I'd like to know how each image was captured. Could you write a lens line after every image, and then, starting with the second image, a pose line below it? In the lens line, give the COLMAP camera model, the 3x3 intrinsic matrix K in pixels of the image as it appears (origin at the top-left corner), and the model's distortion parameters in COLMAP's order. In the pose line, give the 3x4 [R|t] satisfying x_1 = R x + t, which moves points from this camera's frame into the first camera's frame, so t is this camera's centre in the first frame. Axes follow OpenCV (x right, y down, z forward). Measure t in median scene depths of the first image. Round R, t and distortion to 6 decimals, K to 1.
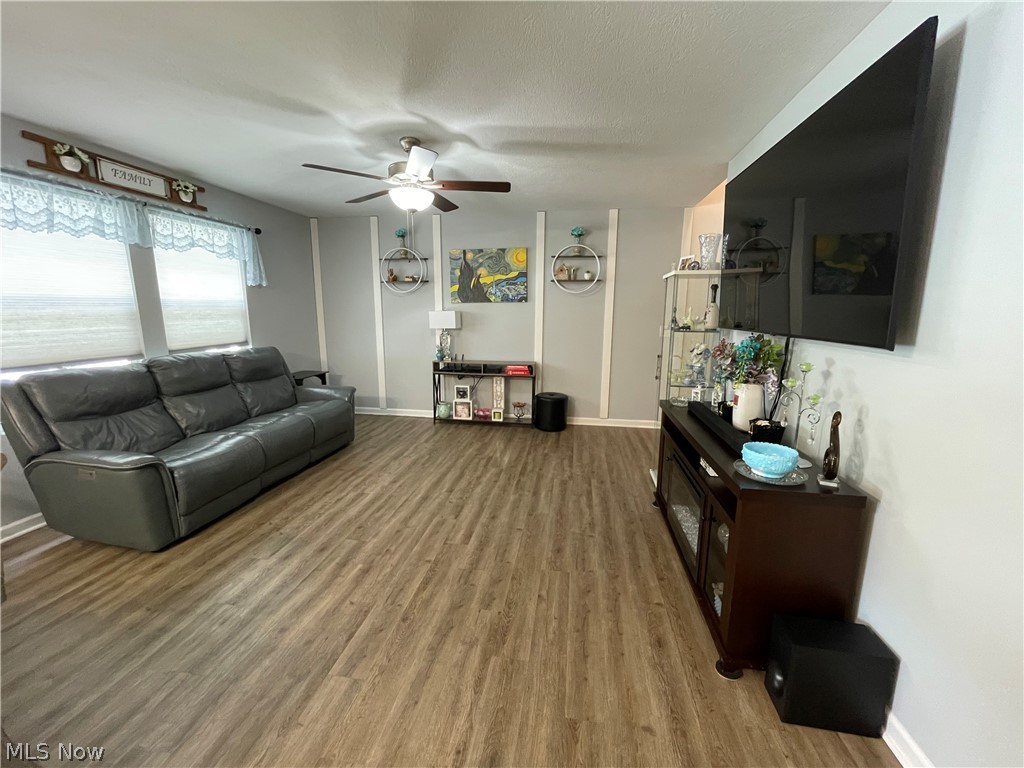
lens RADIAL K [[414.8, 0, 510.3], [0, 414.8, 383.0], [0, 0, 1]] dist [-0.001835, -0.000976]
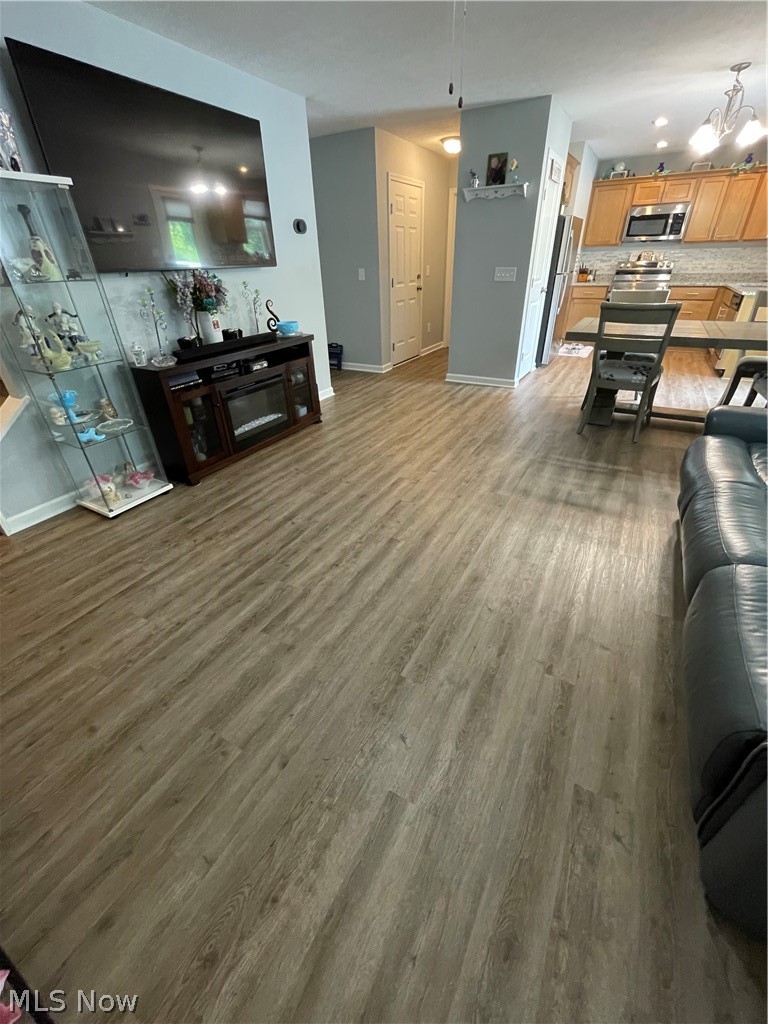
lens RADIAL K [[414.8, 0, 384.2], [0, 414.8, 512.8], [0, 0, 1]] dist [-0.001835, -0.000976]
pose [[-0.936293, -0.168688, 0.308059, -0.353589], [0.078992, 0.753499, 0.652686, -0.240722], [-0.342222, 0.635440, -0.692171, 1.521389]]
